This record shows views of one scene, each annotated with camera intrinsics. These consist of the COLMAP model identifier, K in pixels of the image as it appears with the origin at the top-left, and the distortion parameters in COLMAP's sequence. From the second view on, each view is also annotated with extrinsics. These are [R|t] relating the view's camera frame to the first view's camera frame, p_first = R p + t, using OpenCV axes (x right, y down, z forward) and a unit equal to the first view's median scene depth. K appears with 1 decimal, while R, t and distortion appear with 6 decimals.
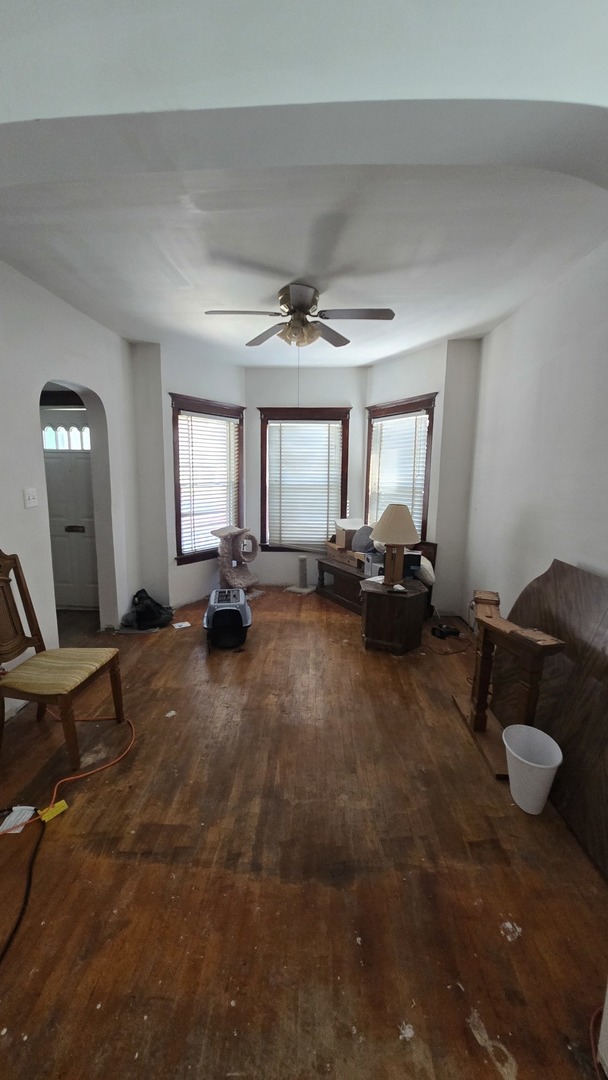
lens RADIAL K [[440.5, 0, 301.4], [0, 440.5, 539.8], [0, 0, 1]] dist [0.002725, 0.000030]
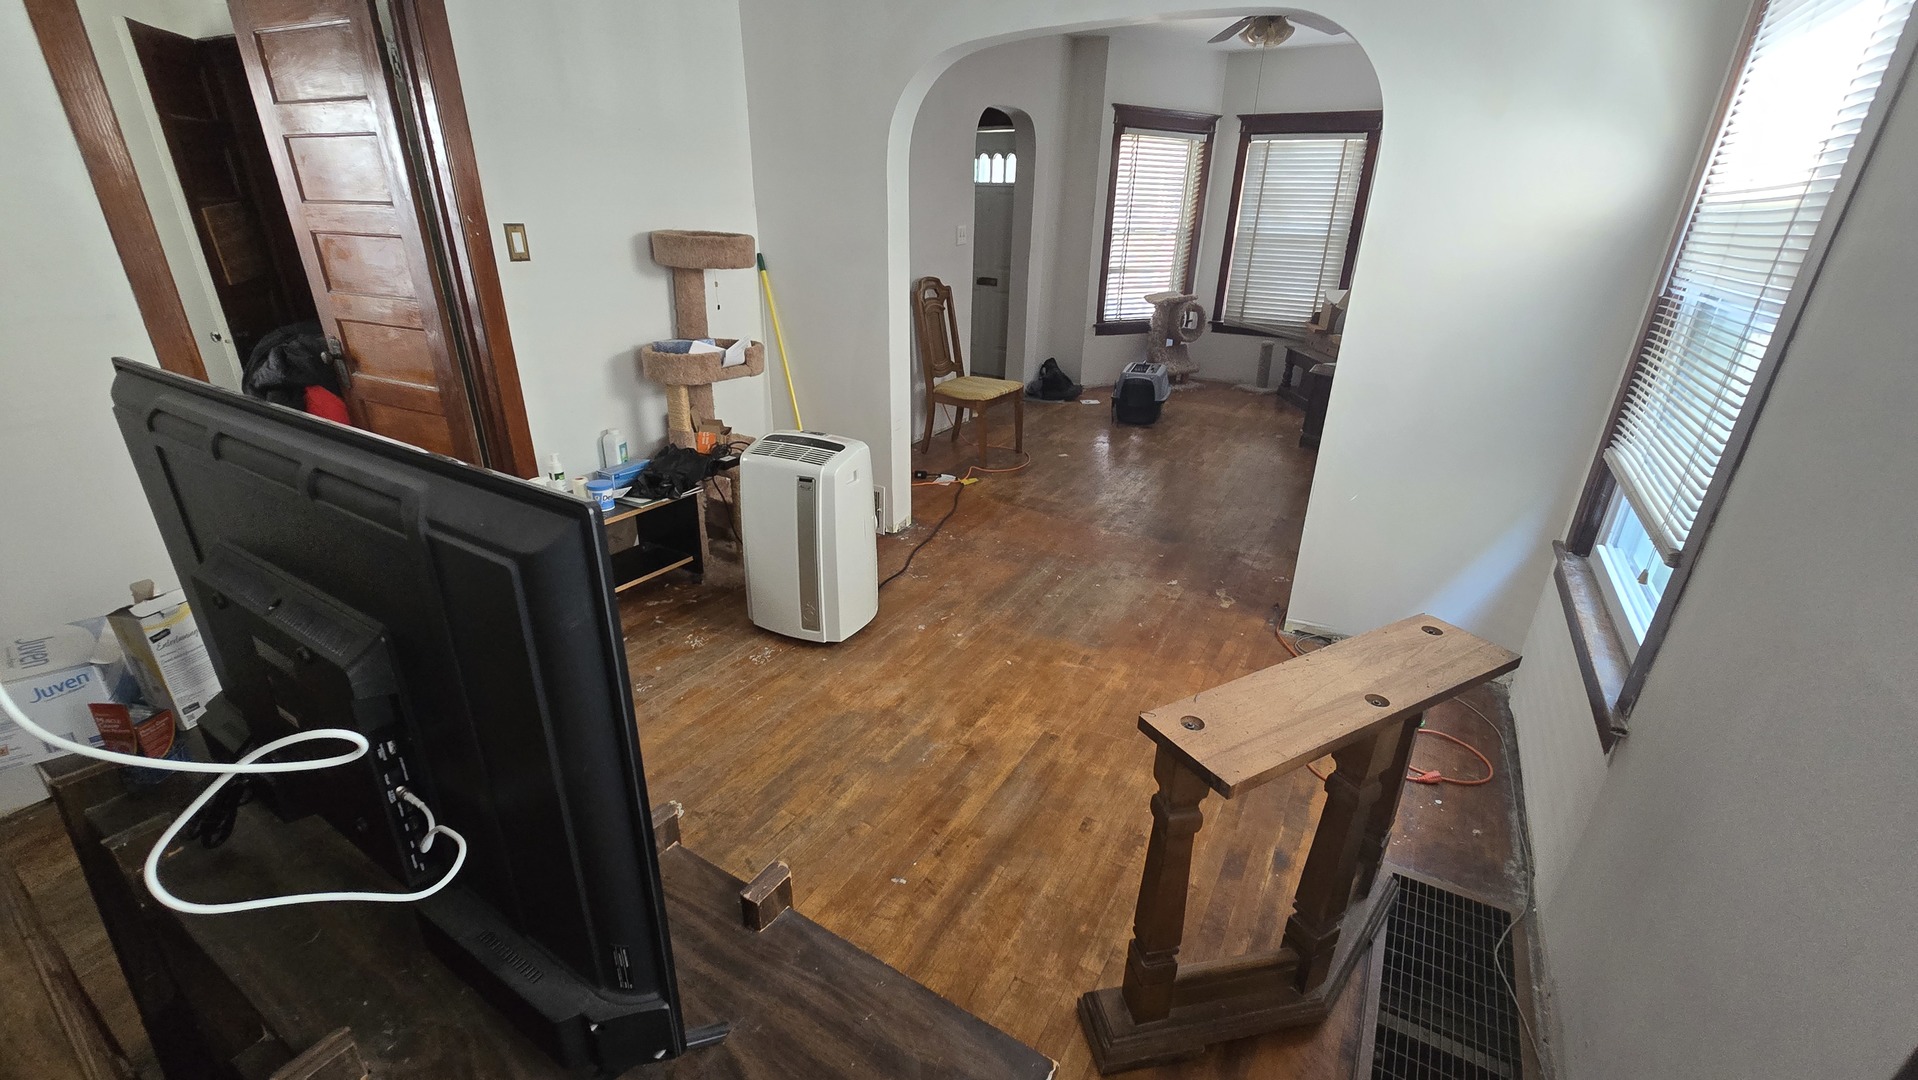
lens RADIAL K [[782.2, 0, 963.3], [0, 782.2, 534.2], [0, 0, 1]] dist [0.002725, 0.000030]
pose [[0.887532, 0.187322, -0.420948, 0.187566], [-0.087598, 0.965562, 0.244984, 0.085022], [0.452342, -0.180557, 0.873376, -0.461826]]
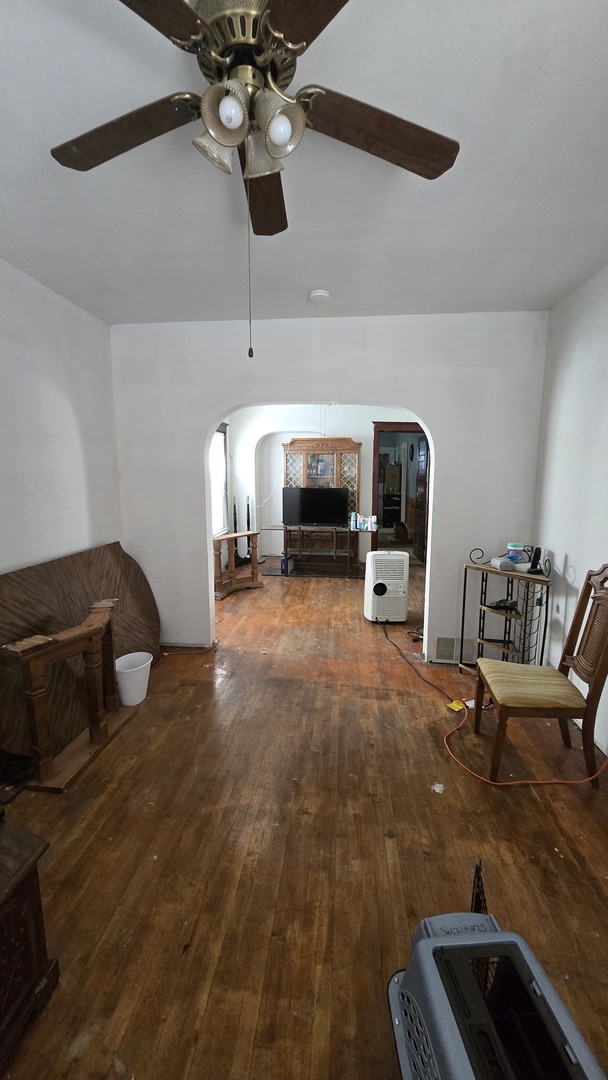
lens RADIAL K [[440.5, 0, 304.9], [0, 440.5, 538.0], [0, 0, 1]] dist [0.002725, 0.000030]
pose [[-0.998320, -0.014982, 0.055978, -0.056689], [0.003147, 0.950555, 0.310541, -0.166304], [-0.057863, 0.310195, -0.948910, 0.972687]]
